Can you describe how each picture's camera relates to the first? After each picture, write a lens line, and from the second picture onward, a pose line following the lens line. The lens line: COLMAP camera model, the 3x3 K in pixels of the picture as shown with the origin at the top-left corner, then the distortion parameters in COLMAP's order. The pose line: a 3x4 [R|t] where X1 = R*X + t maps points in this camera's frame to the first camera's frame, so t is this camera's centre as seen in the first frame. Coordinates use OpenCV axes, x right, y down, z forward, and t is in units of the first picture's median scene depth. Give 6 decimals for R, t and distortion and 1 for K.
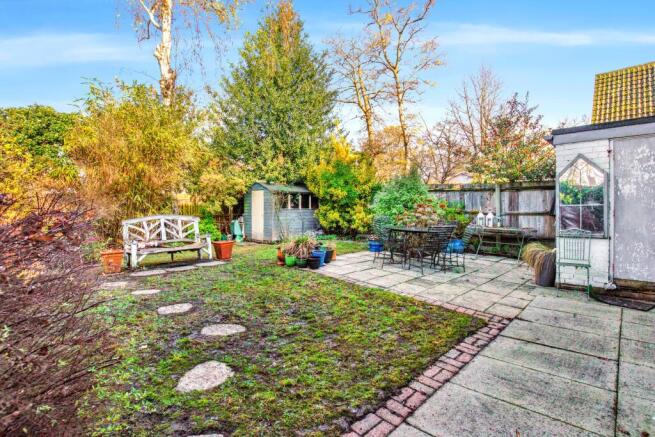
lens RADIAL K [[309.2, 0, 329.4], [0, 309.2, 215.7], [0, 0, 1]] dist [-0.000618, -0.000004]
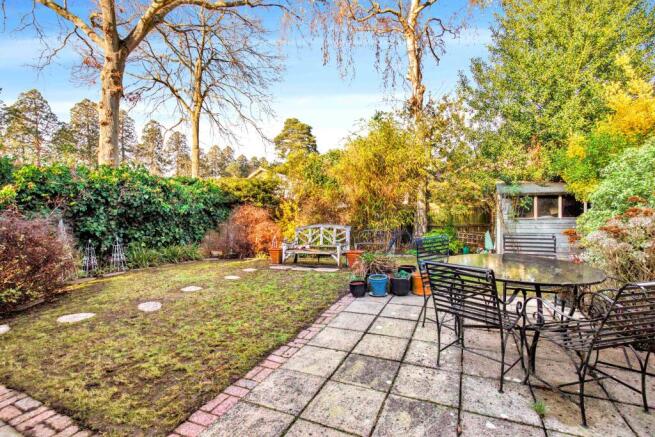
lens RADIAL K [[309.2, 0, 329.4], [0, 309.2, 215.7], [0, 0, 1]] dist [-0.000618, -0.000004]
pose [[0.321029, -0.008927, -0.947027, 0.593821], [-0.025128, 0.999523, -0.017940, -0.011790], [0.946736, 0.029557, 0.320651, 0.627034]]
